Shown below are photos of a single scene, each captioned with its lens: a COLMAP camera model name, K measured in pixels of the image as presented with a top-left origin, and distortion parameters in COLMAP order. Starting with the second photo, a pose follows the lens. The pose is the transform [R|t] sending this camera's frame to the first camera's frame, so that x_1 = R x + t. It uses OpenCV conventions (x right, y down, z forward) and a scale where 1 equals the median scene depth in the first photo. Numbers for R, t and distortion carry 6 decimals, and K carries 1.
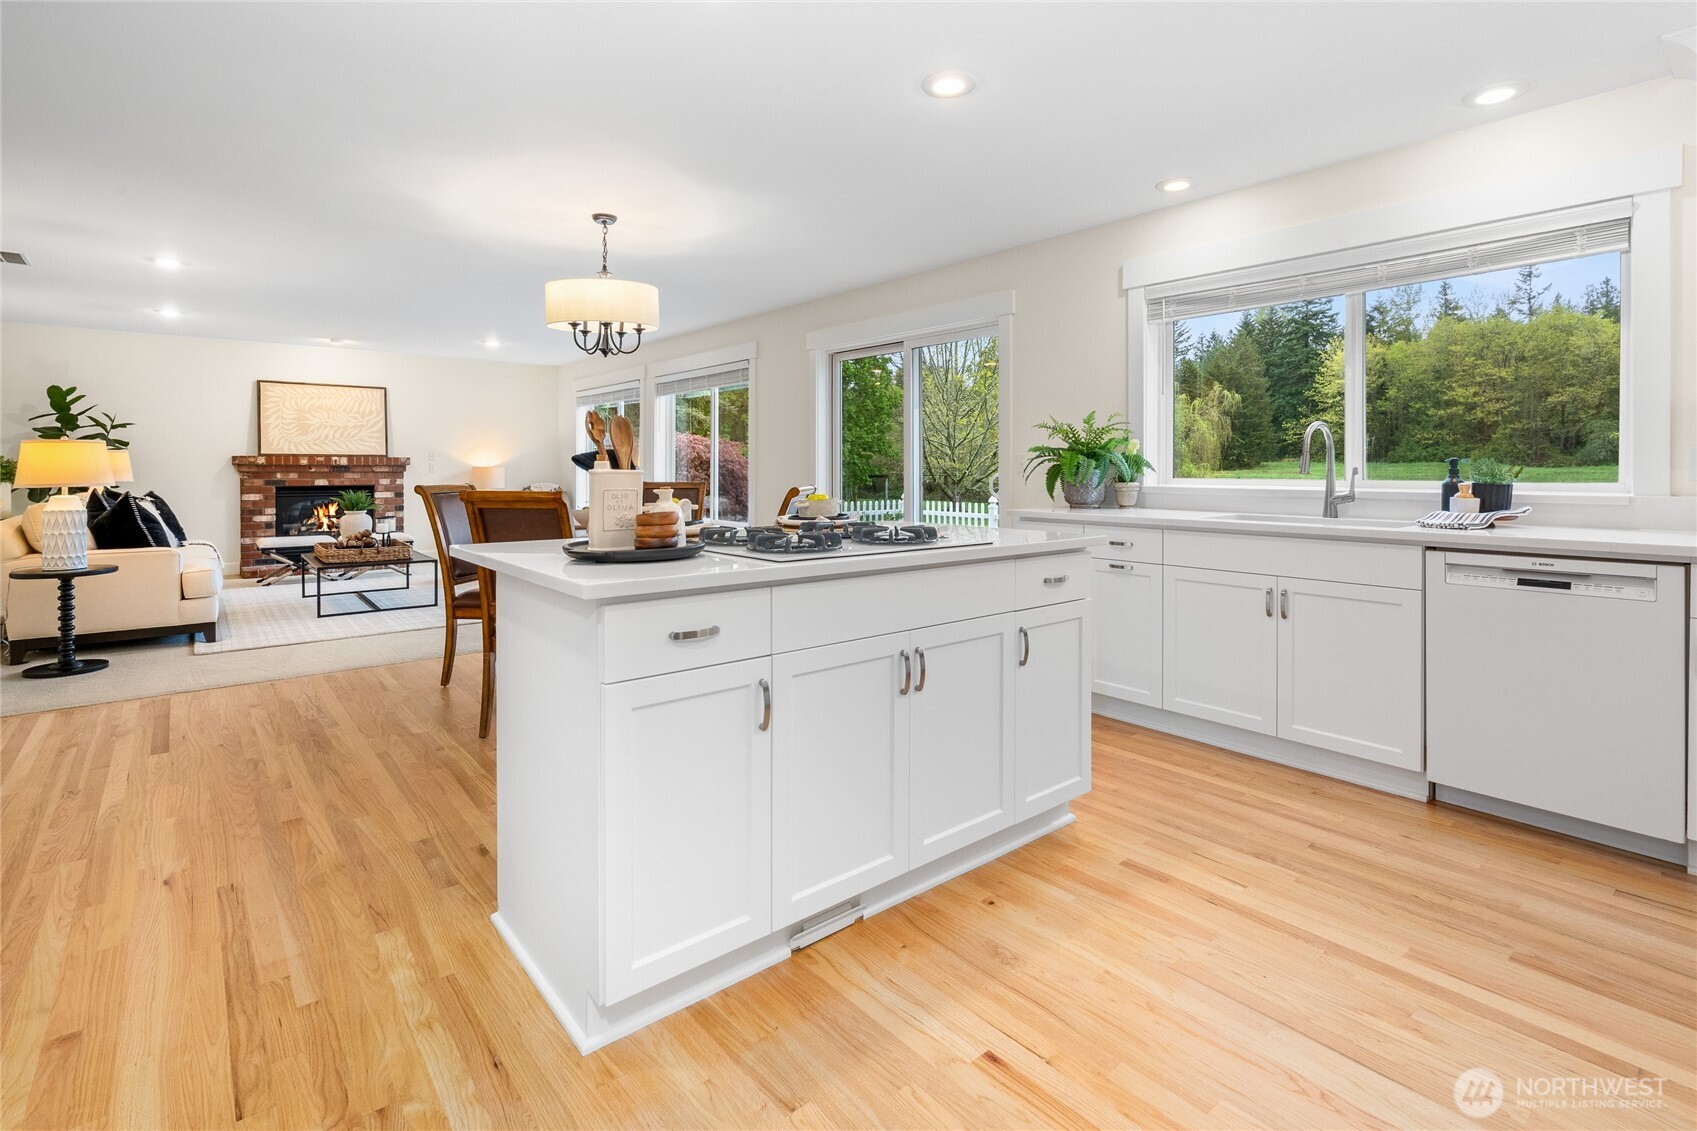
lens RADIAL K [[795.8, 0, 845.0], [0, 795.8, 473.1], [0, 0, 1]] dist [0.002586, 0.000630]
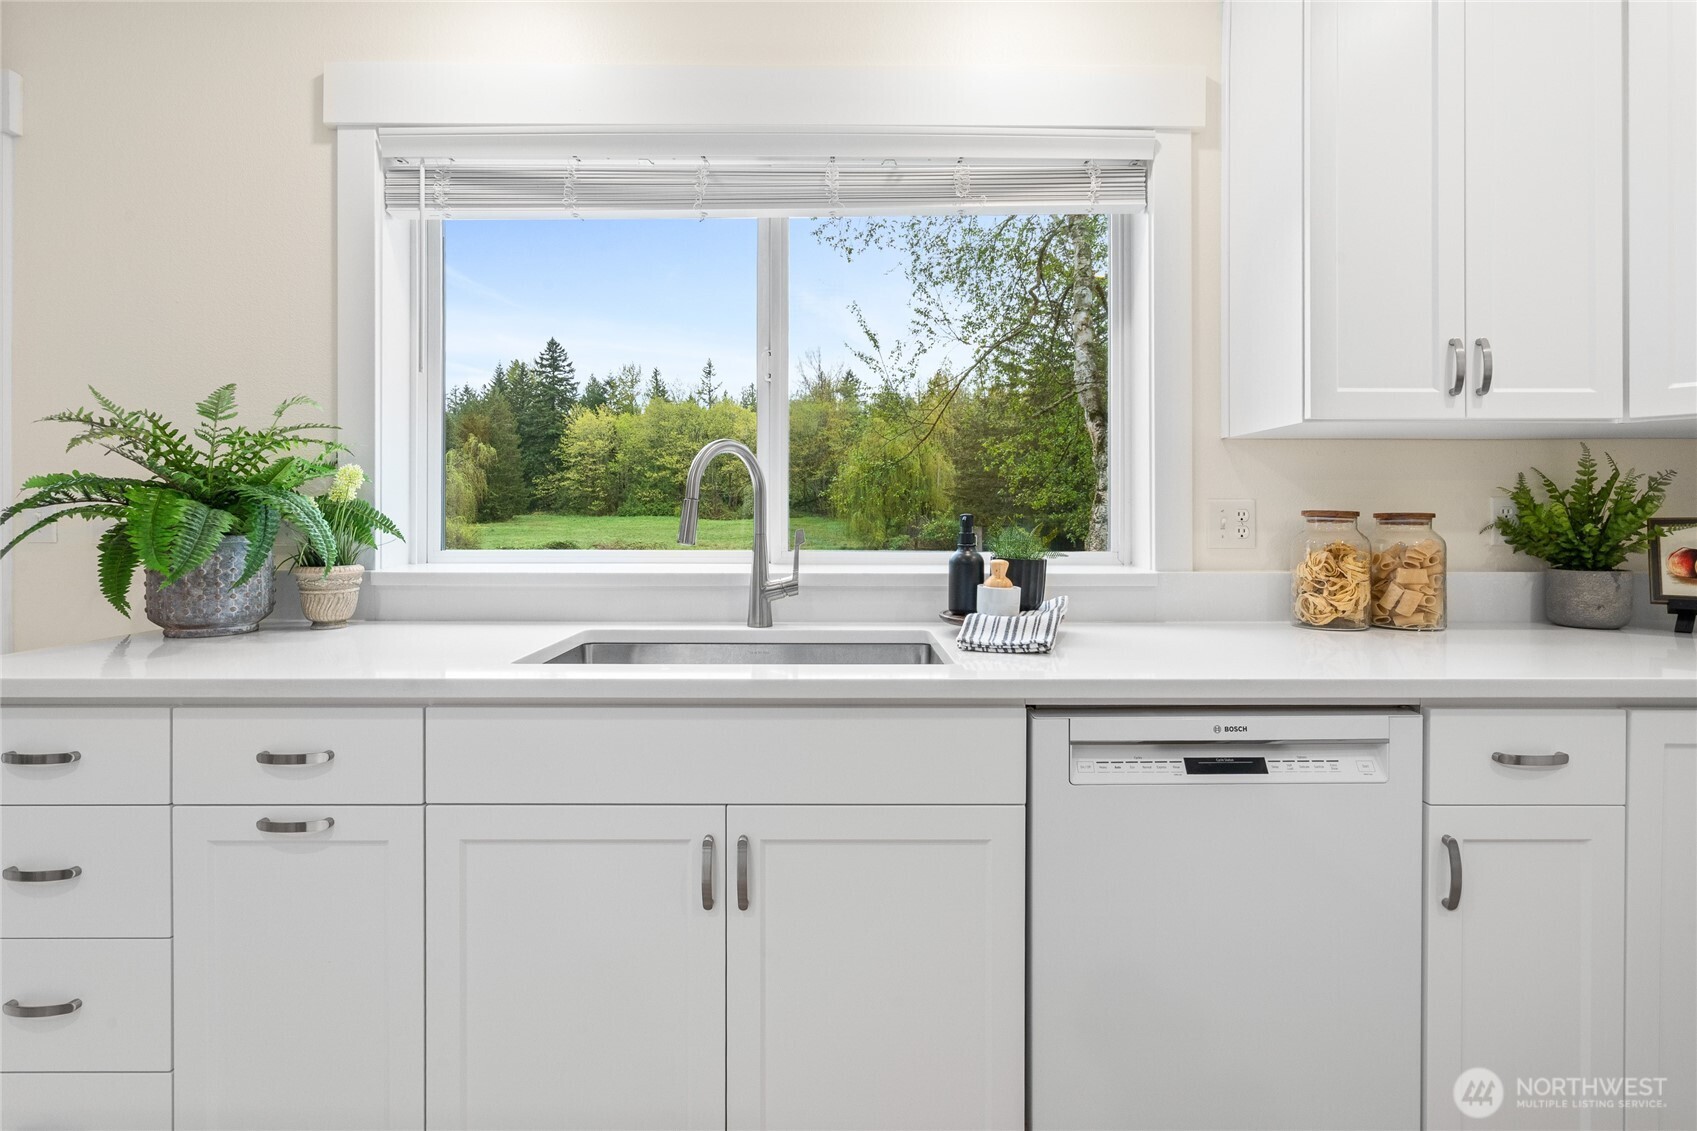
lens RADIAL K [[792.8, 0, 846.0], [0, 792.8, 521.9], [0, 0, 1]] dist [-0.000119, 0.000142]
pose [[0.638468, -0.001854, 0.769646, 0.206369], [0.005592, 0.999982, -0.002230, -0.009313], [-0.769628, 0.005727, 0.638466, 0.525451]]
